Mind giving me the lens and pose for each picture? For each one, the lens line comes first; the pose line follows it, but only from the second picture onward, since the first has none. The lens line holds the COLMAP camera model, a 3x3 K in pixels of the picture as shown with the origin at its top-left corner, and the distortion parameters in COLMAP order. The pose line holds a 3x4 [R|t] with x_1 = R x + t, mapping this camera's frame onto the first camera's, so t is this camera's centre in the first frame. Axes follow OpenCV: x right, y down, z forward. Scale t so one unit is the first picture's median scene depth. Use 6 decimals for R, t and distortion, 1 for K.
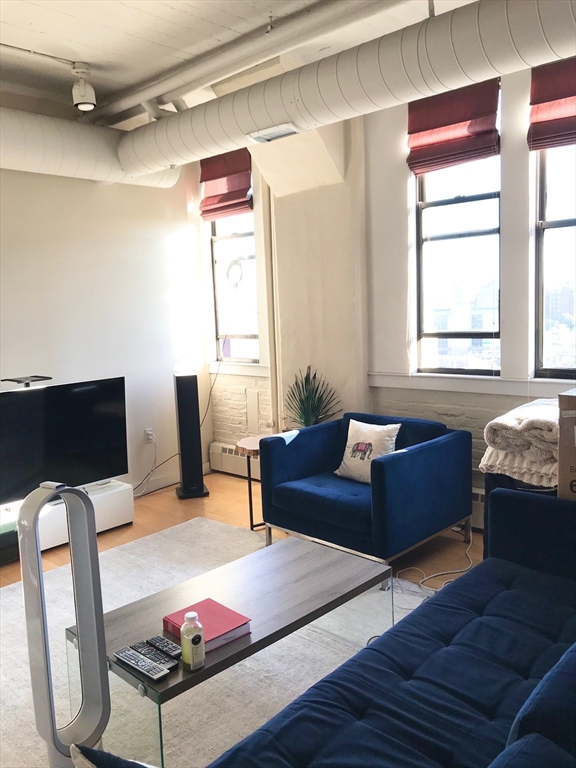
lens RADIAL K [[631.8, 0, 287.9], [0, 631.8, 385.9], [0, 0, 1]] dist [0.044676, -0.079831]
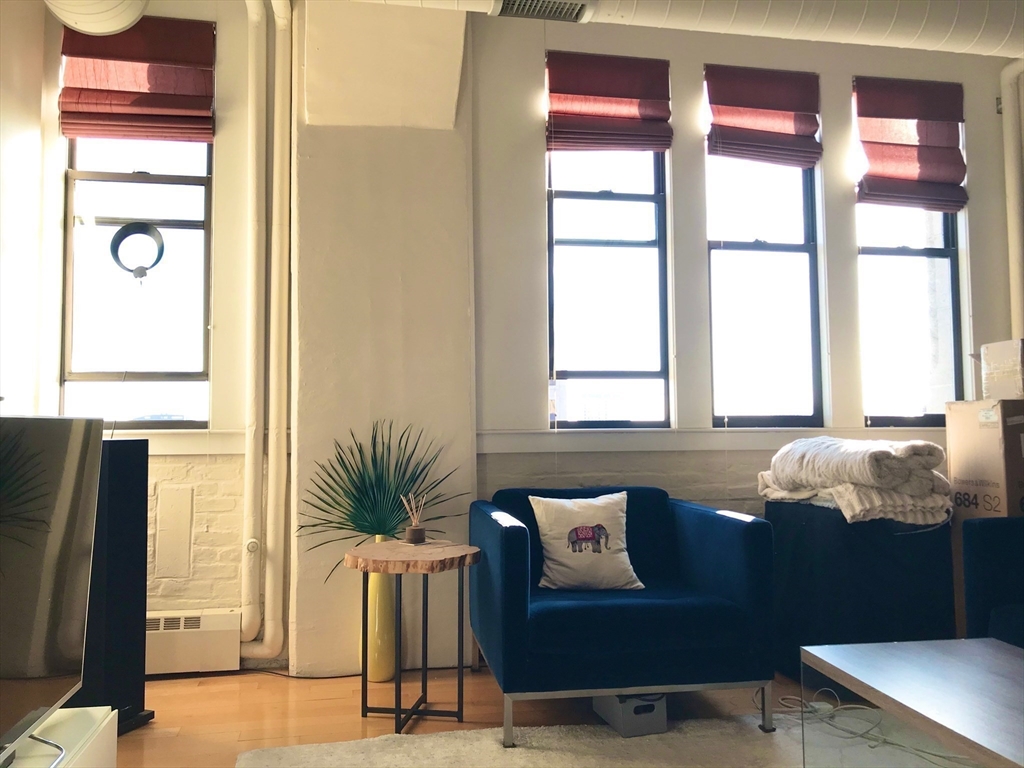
lens RADIAL K [[842.3, 0, 509.2], [0, 842.3, 377.1], [0, 0, 1]] dist [0.044676, -0.079831]
pose [[0.598120, 0.077081, 0.797691, -0.569065], [0.088374, 0.982949, -0.161247, 0.069276], [-0.796519, 0.166940, 0.581110, 0.529178]]
